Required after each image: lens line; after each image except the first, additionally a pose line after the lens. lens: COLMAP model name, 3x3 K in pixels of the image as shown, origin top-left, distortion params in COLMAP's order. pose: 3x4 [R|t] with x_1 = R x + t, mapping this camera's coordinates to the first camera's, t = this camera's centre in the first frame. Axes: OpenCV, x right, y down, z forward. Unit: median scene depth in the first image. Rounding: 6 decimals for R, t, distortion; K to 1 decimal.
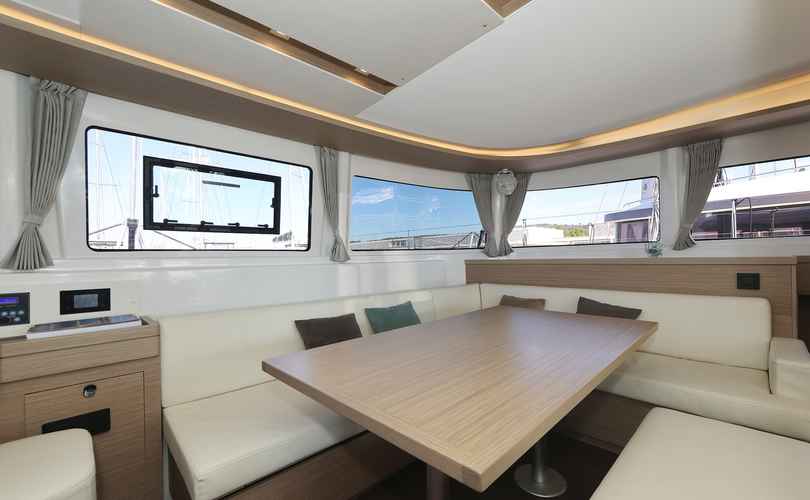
lens RADIAL K [[345.5, 0, 394.7], [0, 345.5, 258.2], [0, 0, 1]] dist [0.009013, -0.000032]
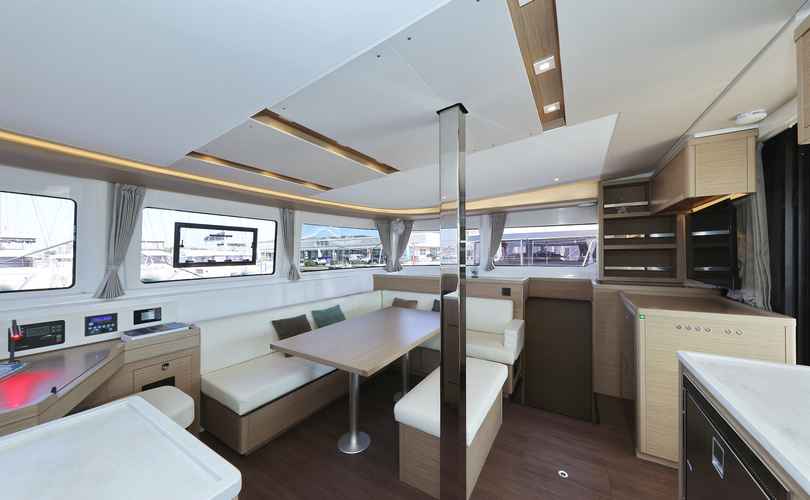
lens RADIAL K [[292.8, 0, 389.0], [0, 292.8, 249.1], [0, 0, 1]] dist [-0.000930, -0.000032]
pose [[0.970554, 0.016171, 0.240339, -0.066564], [-0.012489, 0.999780, -0.016832, -0.124333], [-0.240559, 0.013335, 0.970543, -0.429524]]
